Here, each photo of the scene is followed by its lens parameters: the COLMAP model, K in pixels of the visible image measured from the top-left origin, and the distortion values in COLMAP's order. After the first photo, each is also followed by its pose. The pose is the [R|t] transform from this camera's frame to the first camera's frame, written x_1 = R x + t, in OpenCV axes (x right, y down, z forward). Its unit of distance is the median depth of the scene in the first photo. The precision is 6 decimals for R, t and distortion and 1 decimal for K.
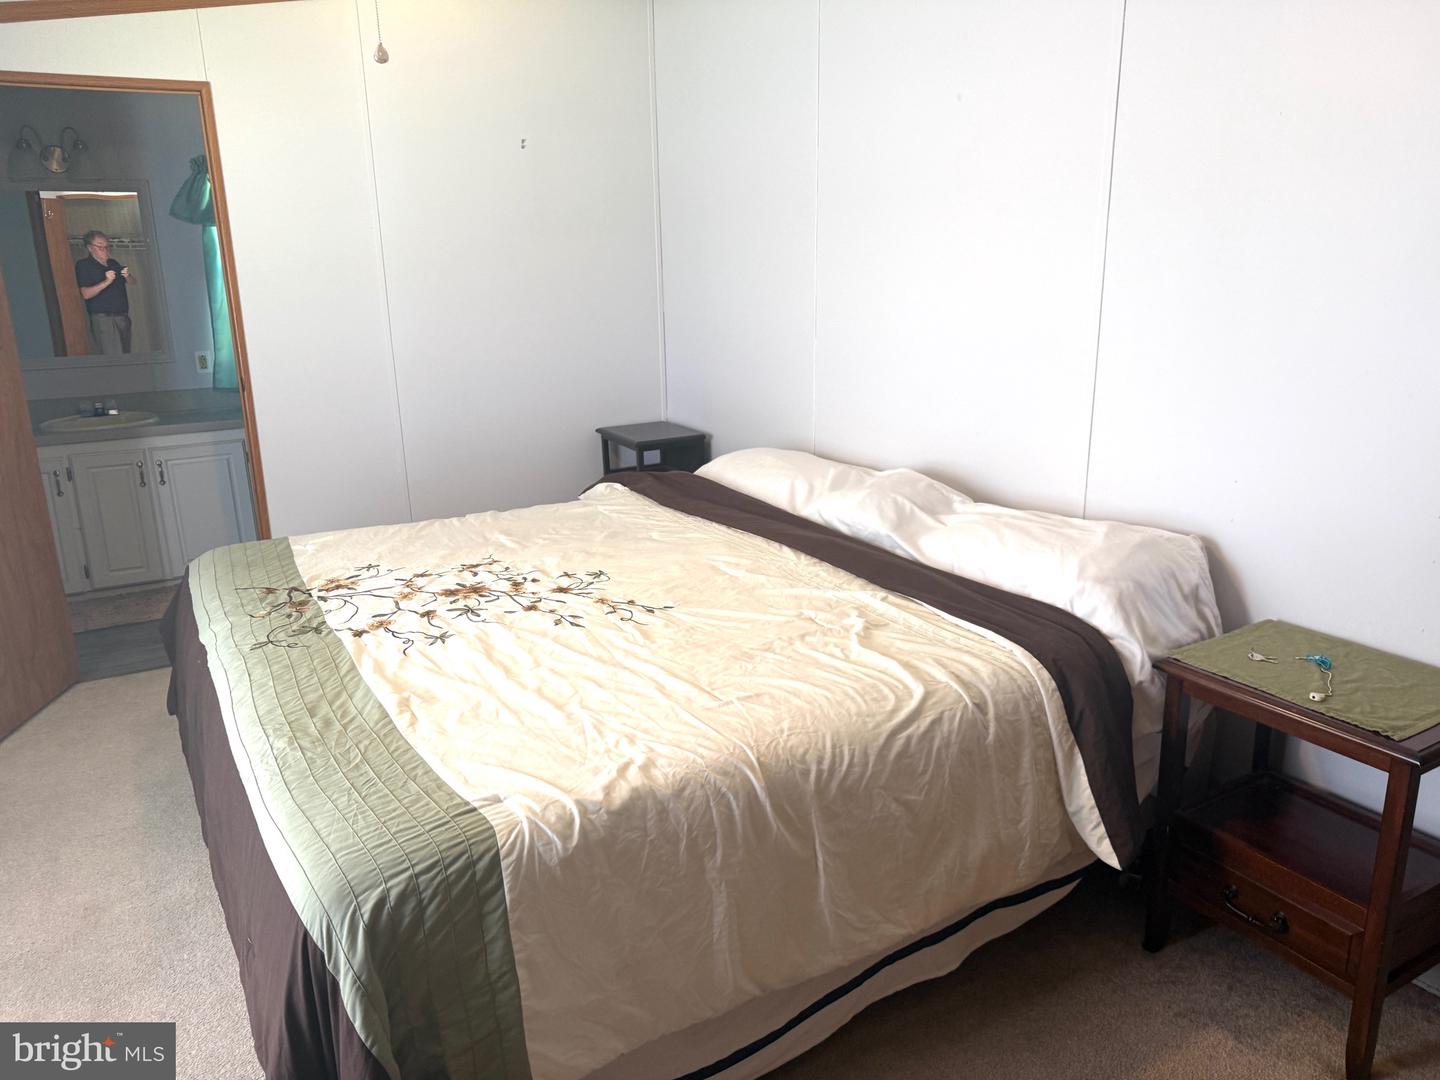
lens RADIAL K [[1009.4, 0, 721.9], [0, 1009.4, 534.0], [0, 0, 1]] dist [0.044545, -0.058258]
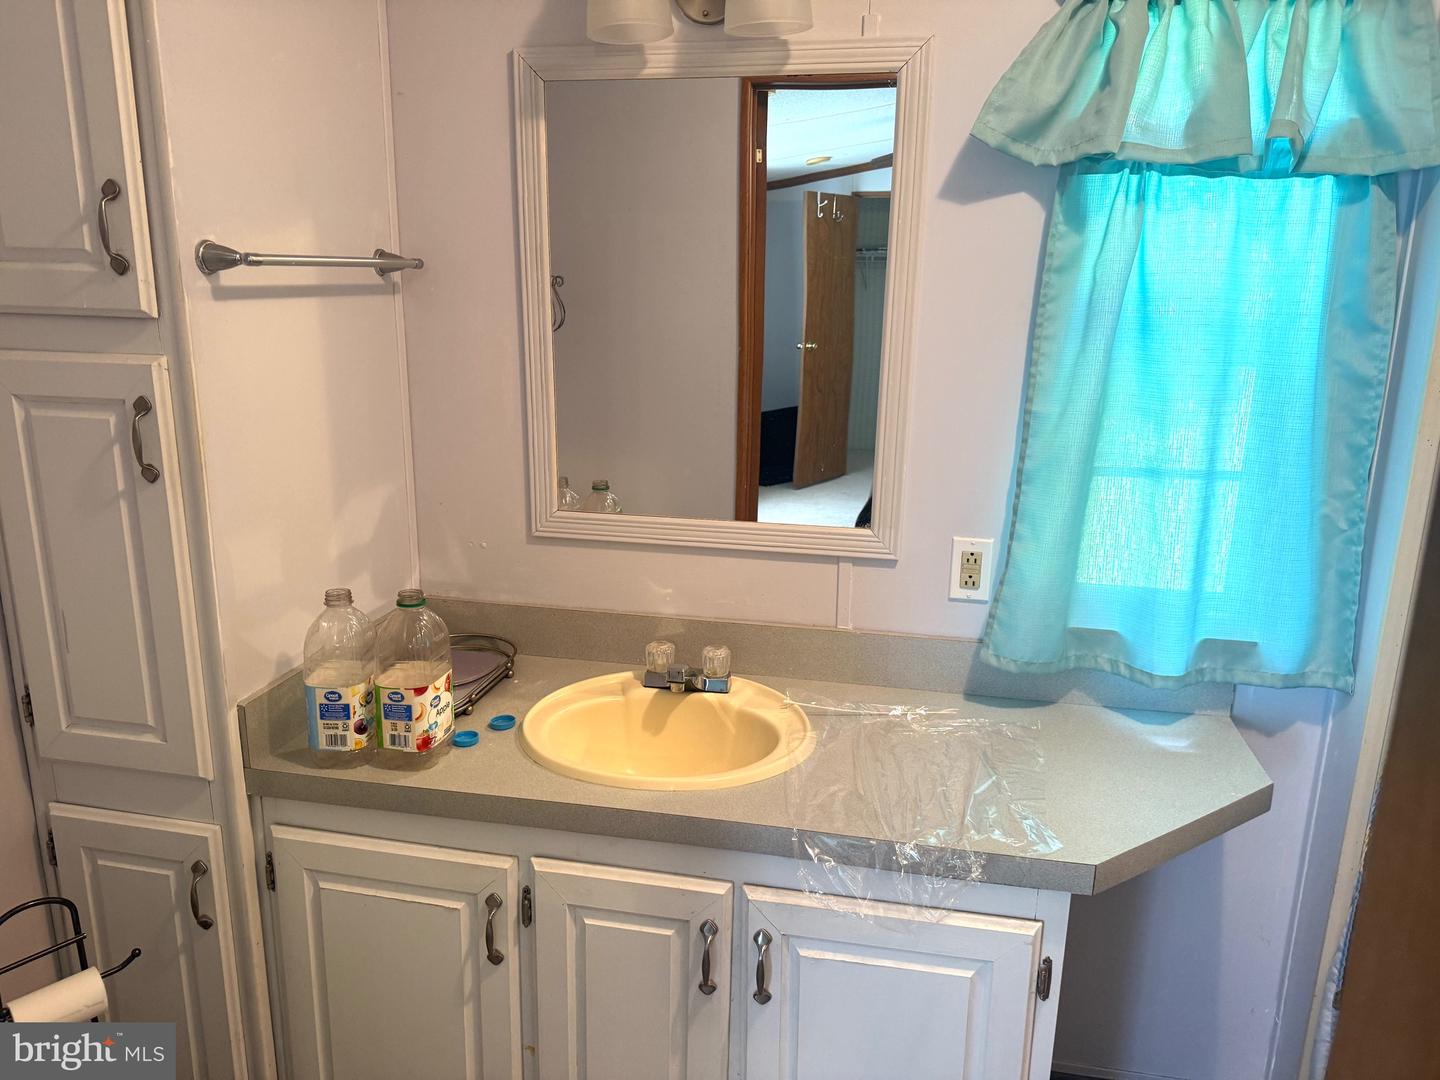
lens RADIAL K [[1009.4, 0, 721.9], [0, 1009.4, 534.0], [0, 0, 1]] dist [0.044545, -0.058258]
pose [[0.739838, 0.187163, -0.646227, -0.701814], [-0.187148, 0.979868, 0.069535, -0.369554], [0.646232, 0.069495, 0.759970, 1.359448]]
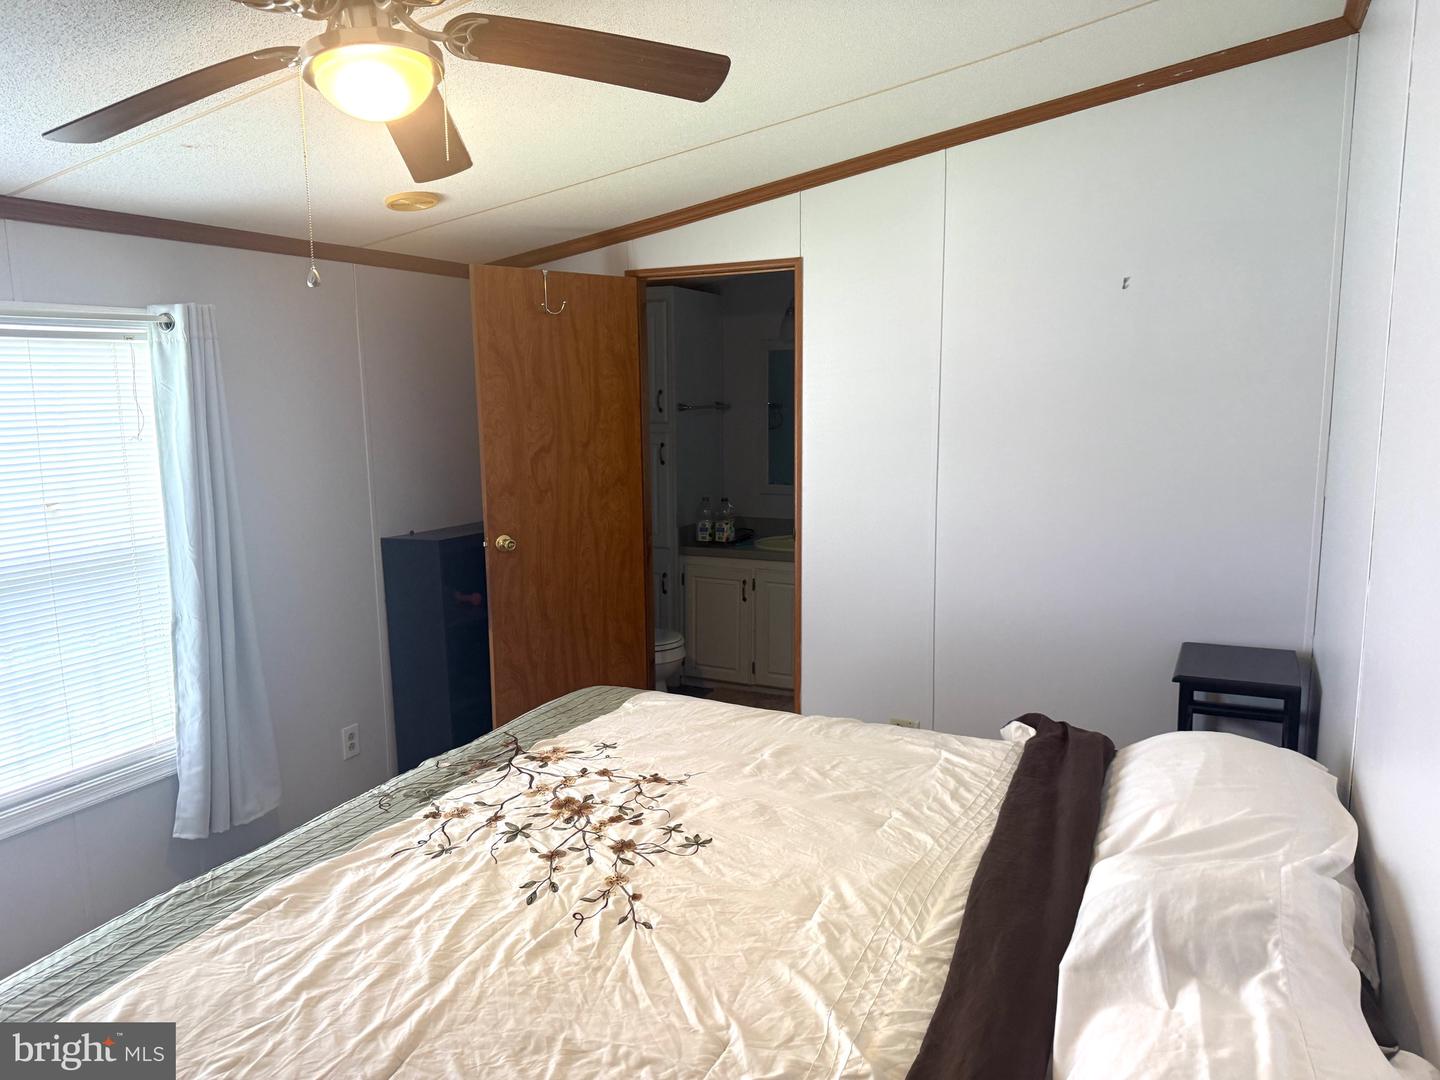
lens RADIAL K [[1009.4, 0, 721.9], [0, 1009.4, 534.0], [0, 0, 1]] dist [0.044545, -0.058258]
pose [[0.539661, 0.118167, -0.833548, 0.522116], [-0.197936, 0.980155, 0.010802, -0.210274], [0.818283, 0.159160, 0.552341, 0.555088]]
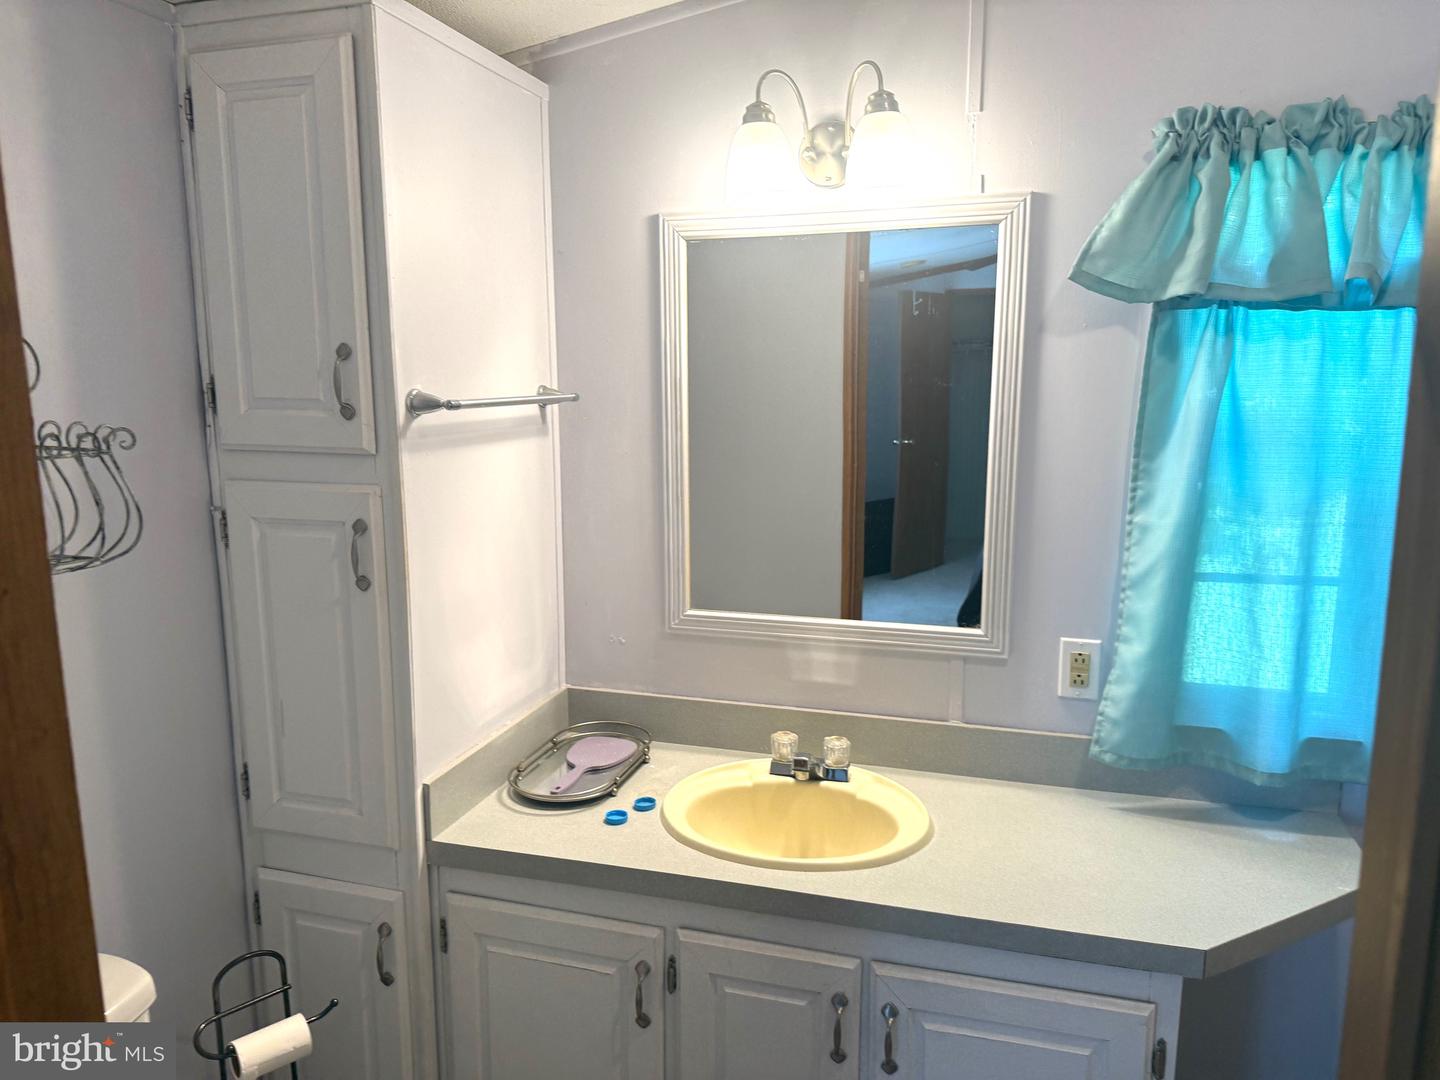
lens RADIAL K [[1001.9, 0, 722.2], [0, 1001.9, 542.9], [0, 0, 1]] dist [0.050641, -0.064154]
pose [[0.675202, 0.132867, -0.725568, -0.672565], [-0.183281, 0.983015, 0.009453, -0.378892], [0.714500, 0.126600, 0.688086, 1.294601]]
